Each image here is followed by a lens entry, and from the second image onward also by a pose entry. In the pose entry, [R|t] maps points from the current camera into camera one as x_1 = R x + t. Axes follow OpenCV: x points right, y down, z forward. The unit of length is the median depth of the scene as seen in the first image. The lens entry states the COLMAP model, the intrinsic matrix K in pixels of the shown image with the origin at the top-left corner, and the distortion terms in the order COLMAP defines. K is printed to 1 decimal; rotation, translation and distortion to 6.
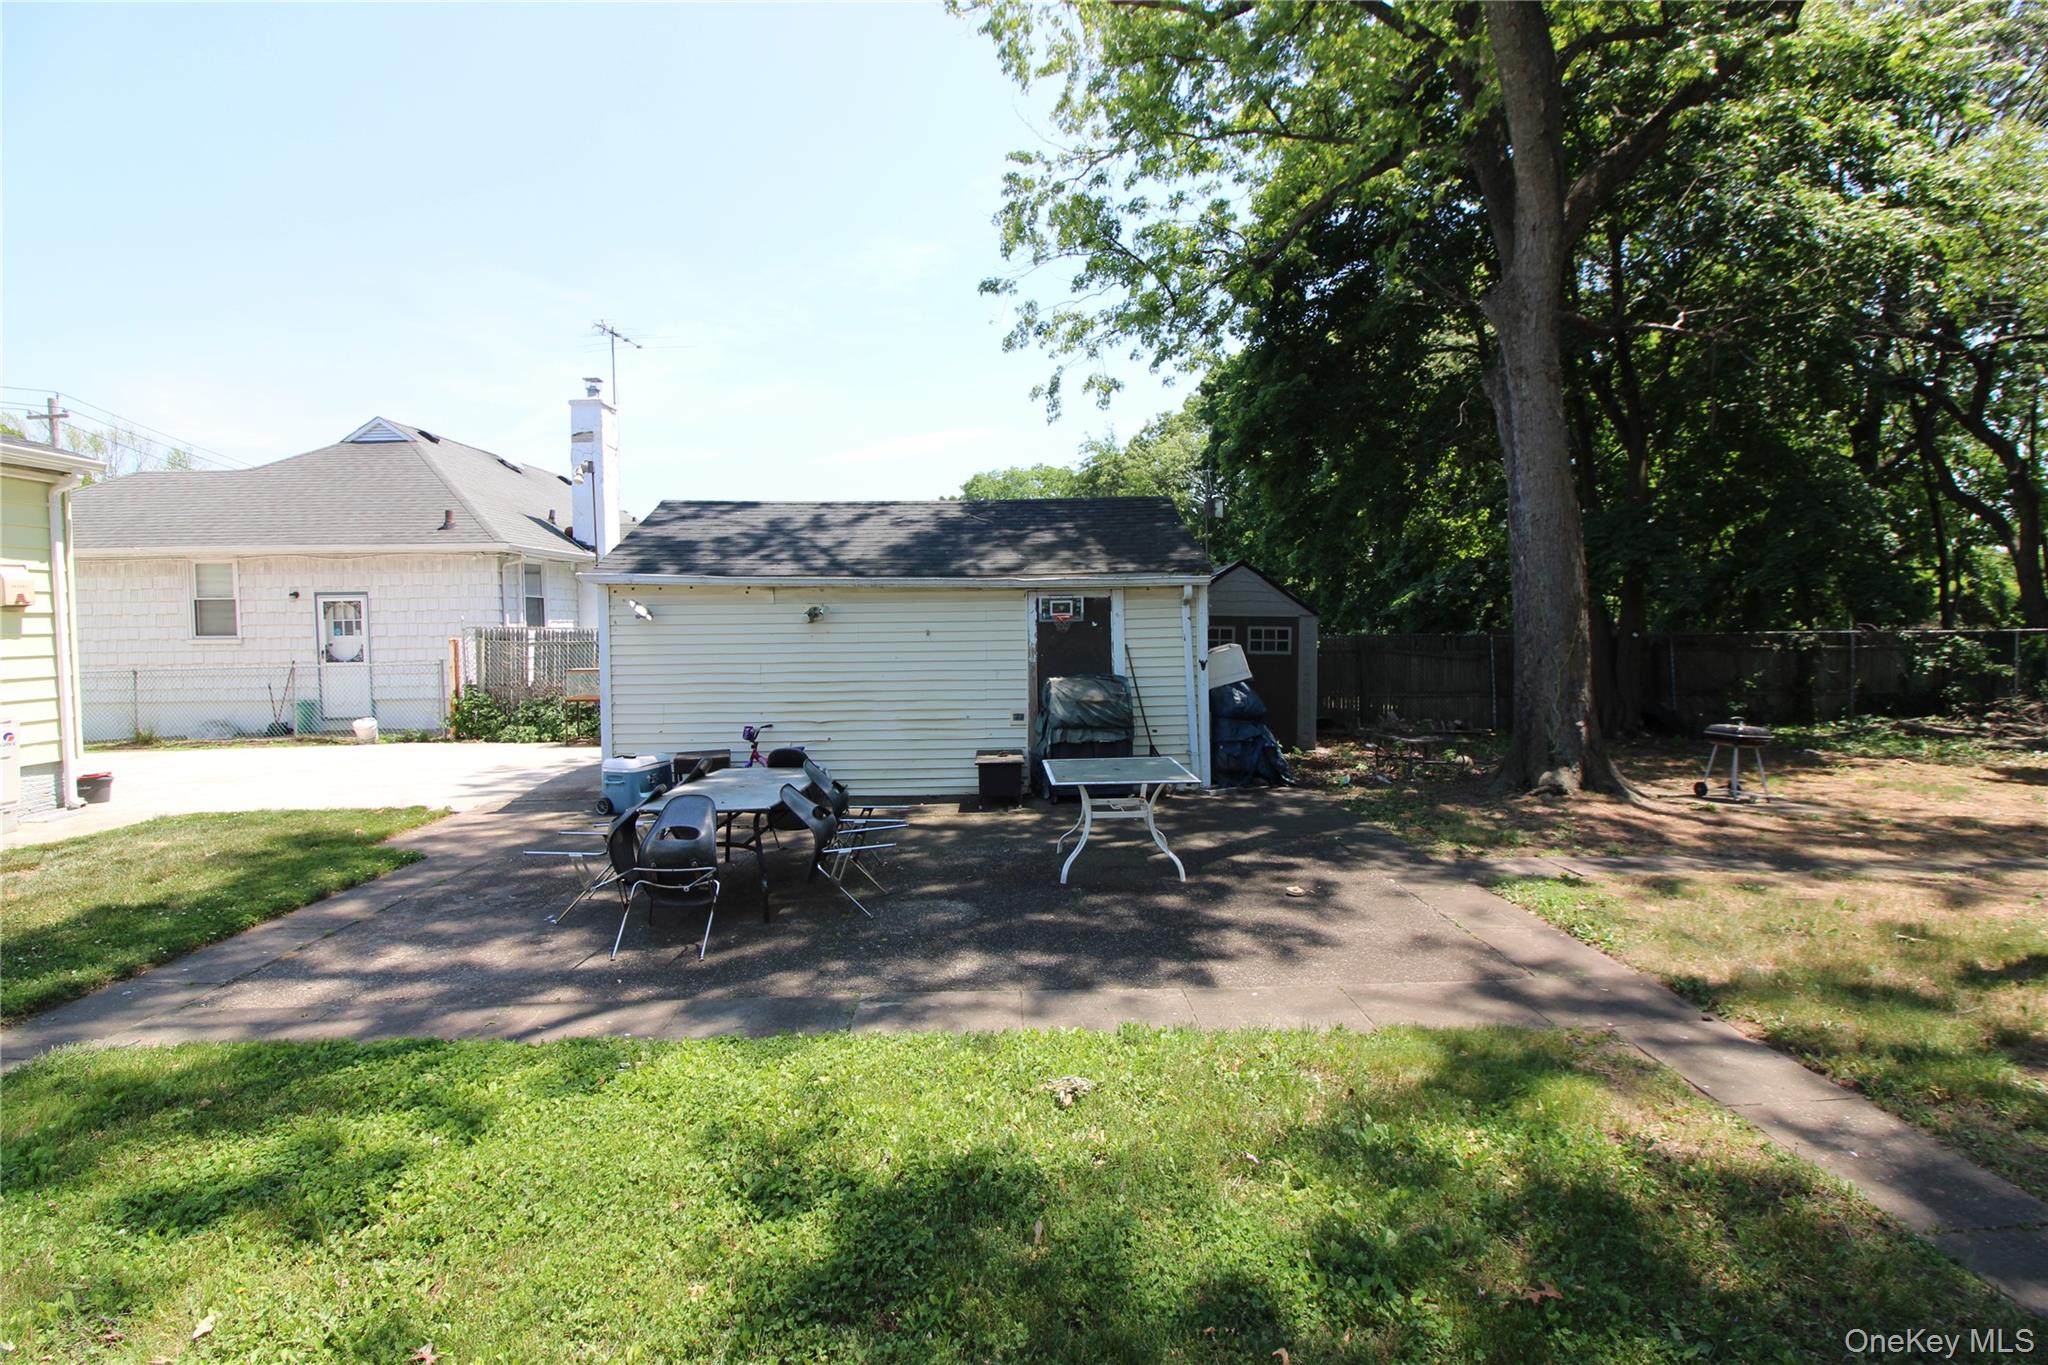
lens RADIAL K [[949.9, 0, 1019.8], [0, 949.9, 694.0], [0, 0, 1]] dist [-0.002752, -0.010559]
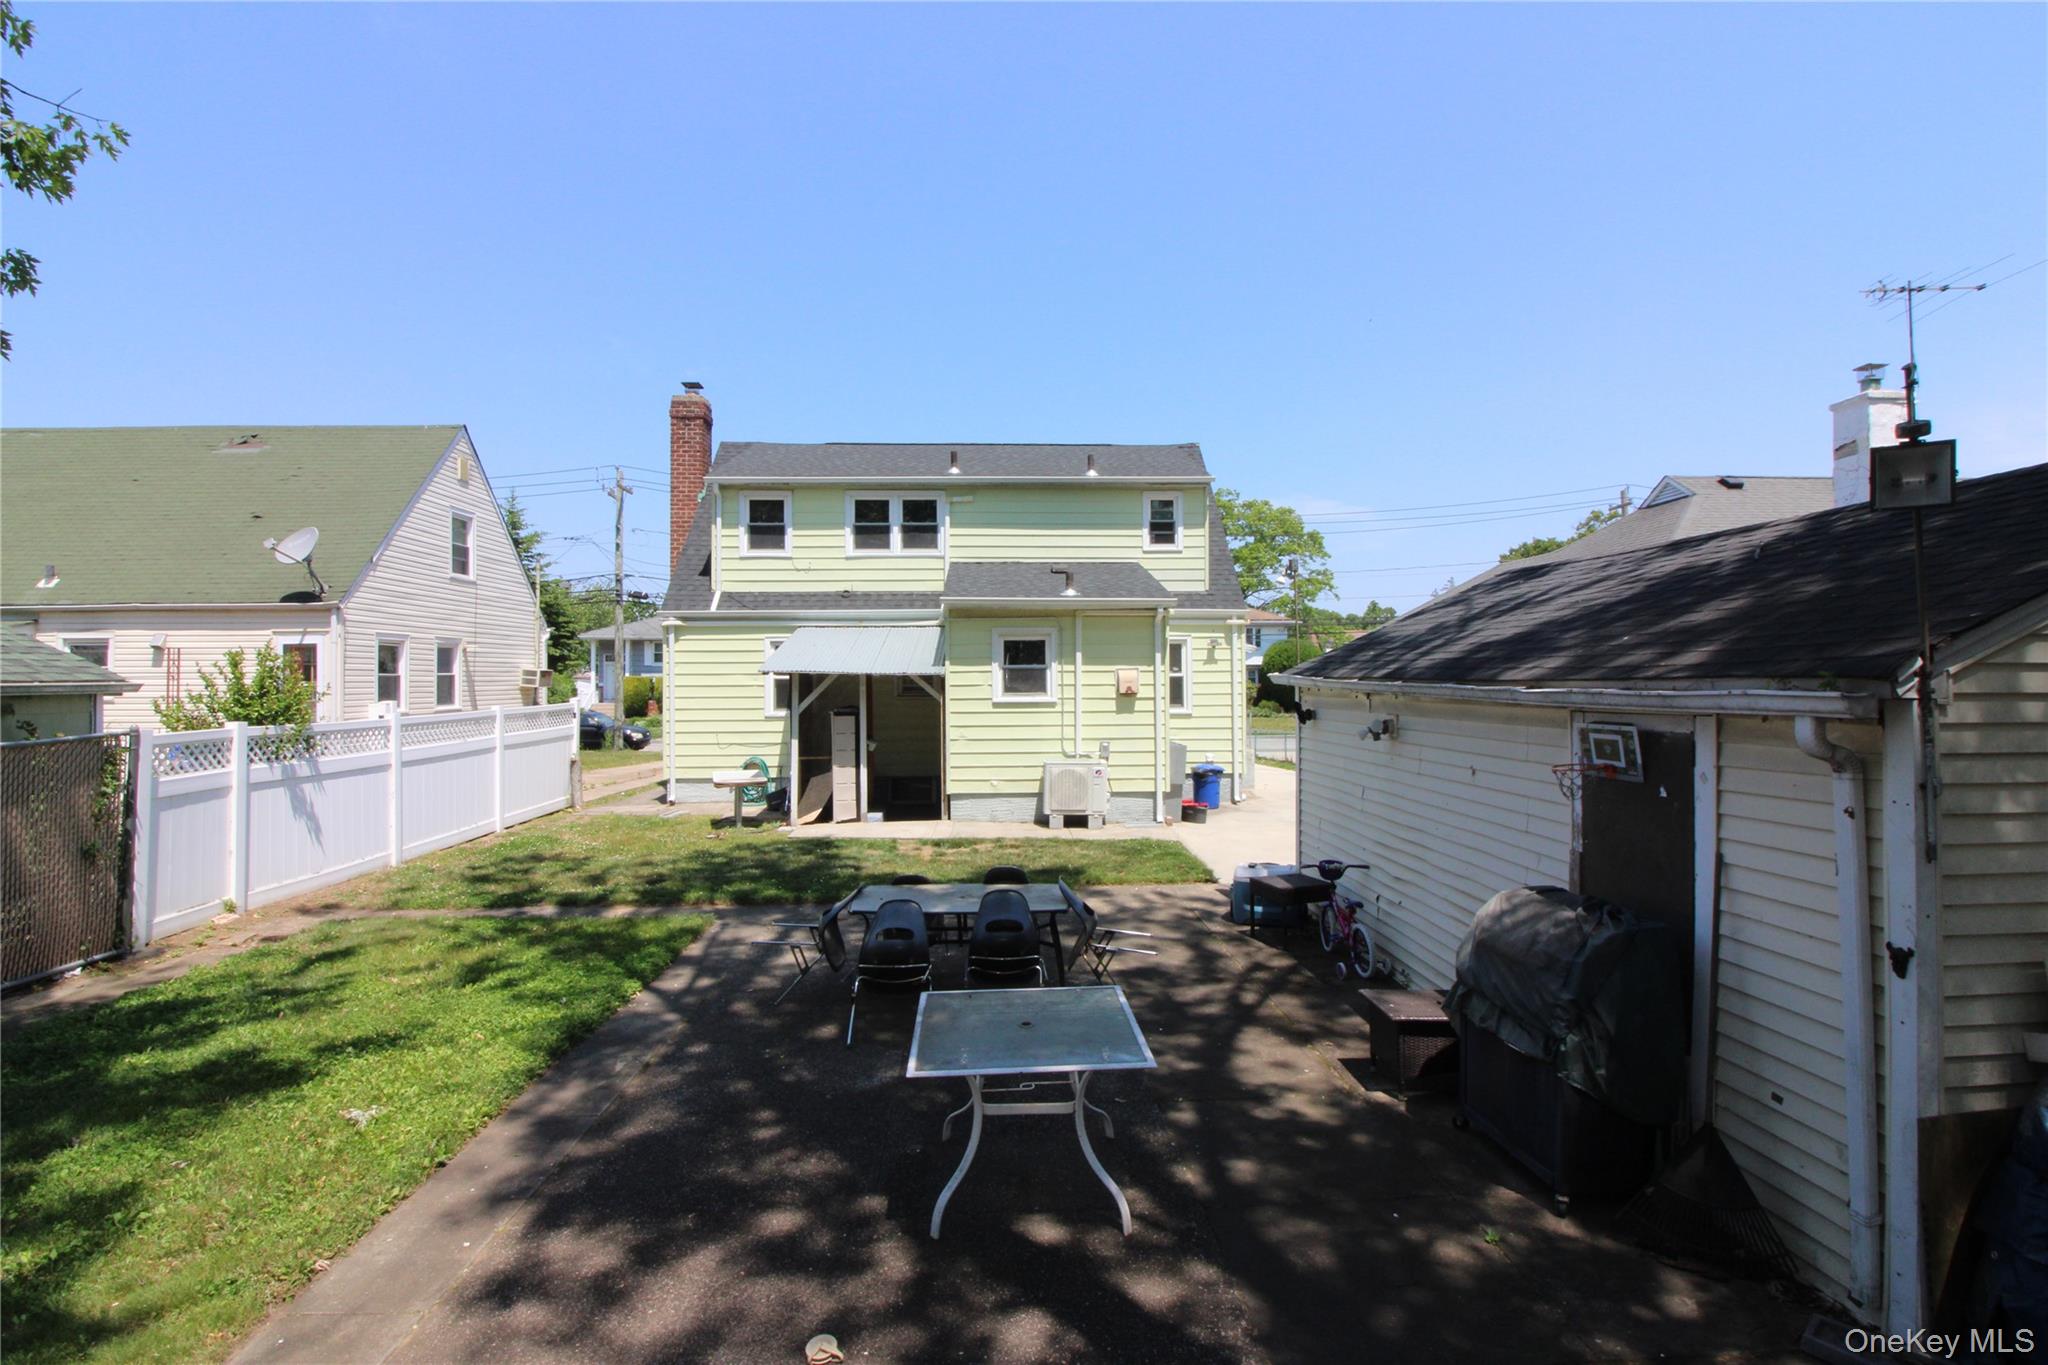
lens RADIAL K [[949.9, 0, 1015.8], [0, 949.9, 678.5], [0, 0, 1]] dist [-0.002752, -0.010559]
pose [[0.010570, 0.010862, -0.999885, 1.051495], [-0.068913, 0.997571, 0.010108, -0.225844], [0.997567, 0.068798, 0.011293, 1.433778]]
